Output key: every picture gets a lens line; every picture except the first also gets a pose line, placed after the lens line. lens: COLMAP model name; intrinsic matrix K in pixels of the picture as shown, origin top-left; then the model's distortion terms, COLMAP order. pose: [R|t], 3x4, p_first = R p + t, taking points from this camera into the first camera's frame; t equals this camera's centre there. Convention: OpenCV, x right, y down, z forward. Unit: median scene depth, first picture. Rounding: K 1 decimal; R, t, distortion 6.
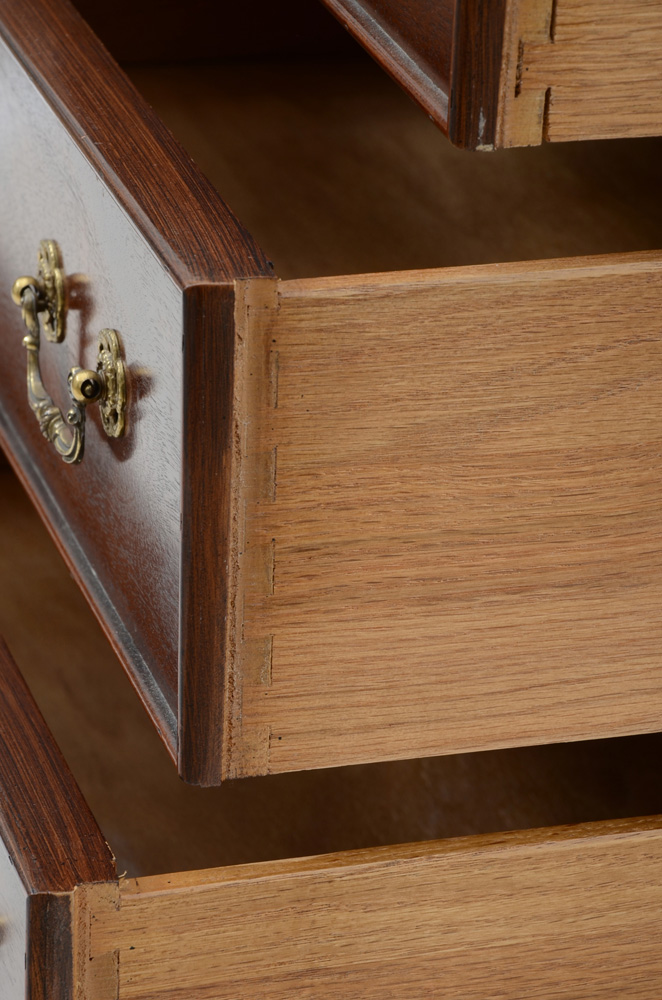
lens RADIAL K [[3808.2, 0, 330.8], [0, 3808.2, 500.9], [0, 0, 1]] dist [0.875217, 0.000000]
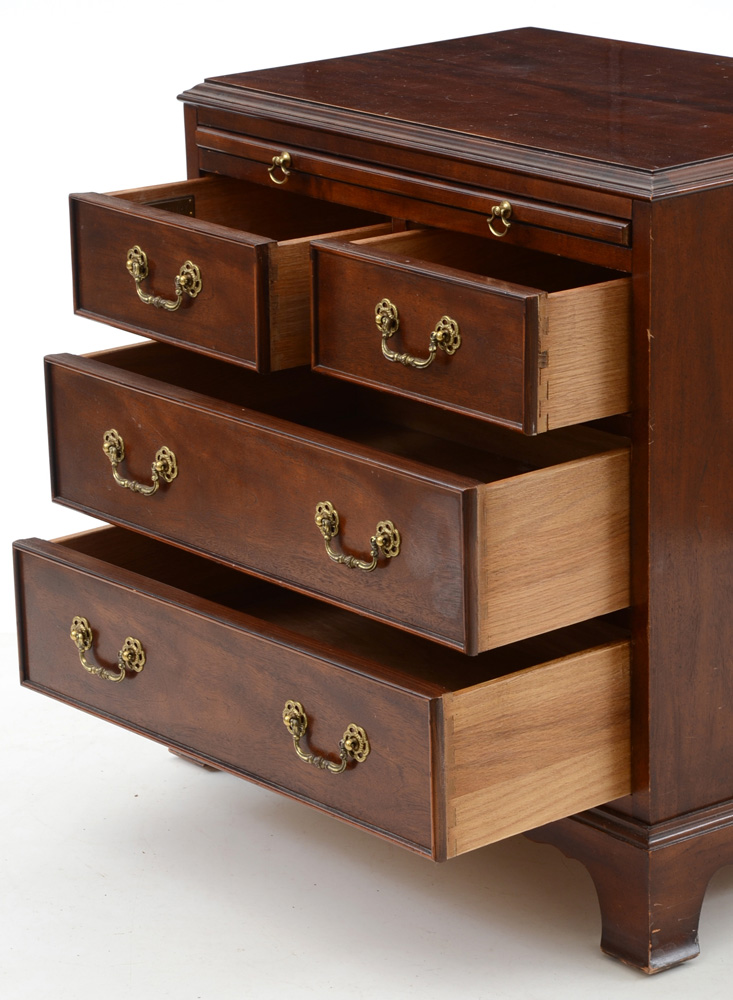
lens RADIAL K [[3509.3, 0, 366.7], [0, 3509.3, 499.9], [0, 0, 1]] dist [0.025999, 0.000000]
pose [[0.914868, -0.162791, 0.369481, -1.129438], [0.204579, 0.975848, -0.076602, 0.150681], [-0.348087, 0.145669, 0.926076, -1.586614]]
